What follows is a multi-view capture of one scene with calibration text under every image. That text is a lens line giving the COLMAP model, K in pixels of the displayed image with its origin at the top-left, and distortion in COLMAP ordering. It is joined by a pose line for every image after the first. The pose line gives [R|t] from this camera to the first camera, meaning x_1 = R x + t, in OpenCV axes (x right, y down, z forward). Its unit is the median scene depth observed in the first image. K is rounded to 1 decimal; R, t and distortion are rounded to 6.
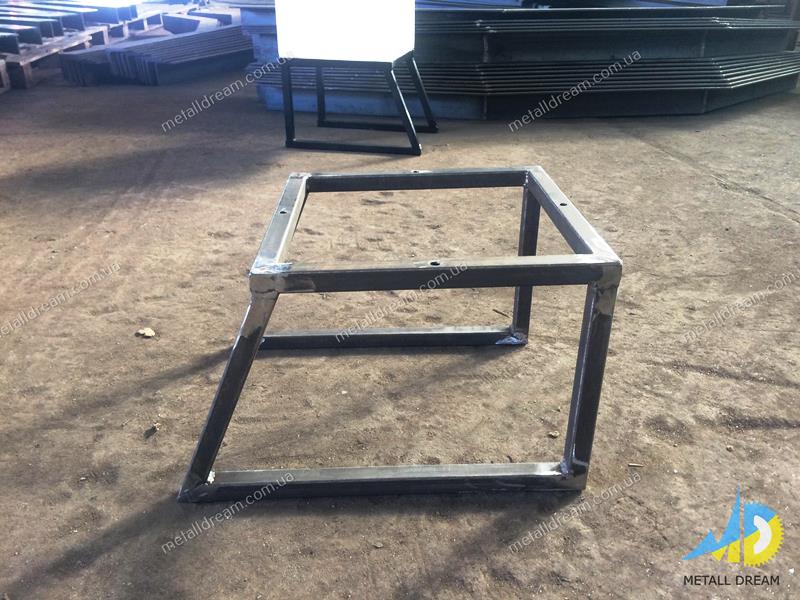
lens RADIAL K [[670.4, 0, 402.8], [0, 670.4, 300.5], [0, 0, 1]] dist [0.076722, -0.101175]
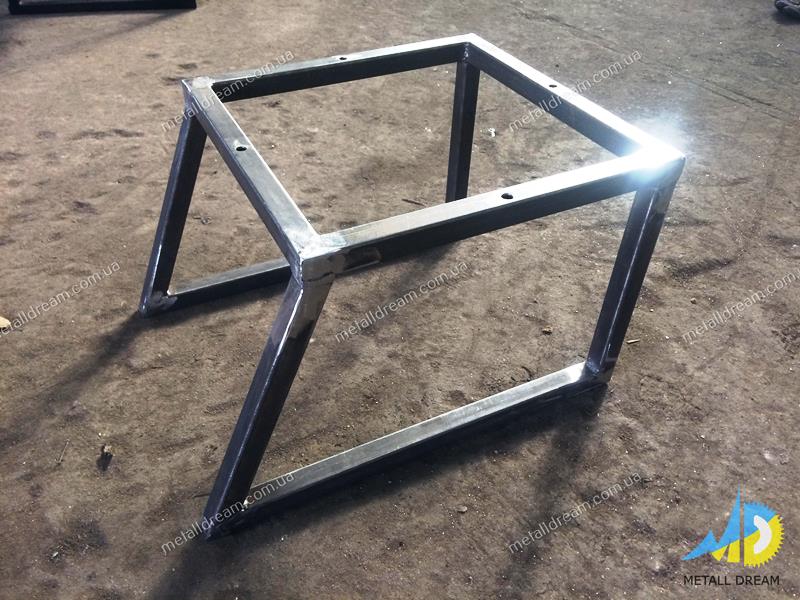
lens RADIAL K [[670.4, 0, 402.3], [0, 670.4, 302.8], [0, 0, 1]] dist [0.076722, -0.101175]
pose [[0.910179, -0.242766, 0.335616, -0.272213], [0.157902, 0.952419, 0.260703, -0.119939], [-0.382937, -0.184292, 0.905205, 0.201966]]
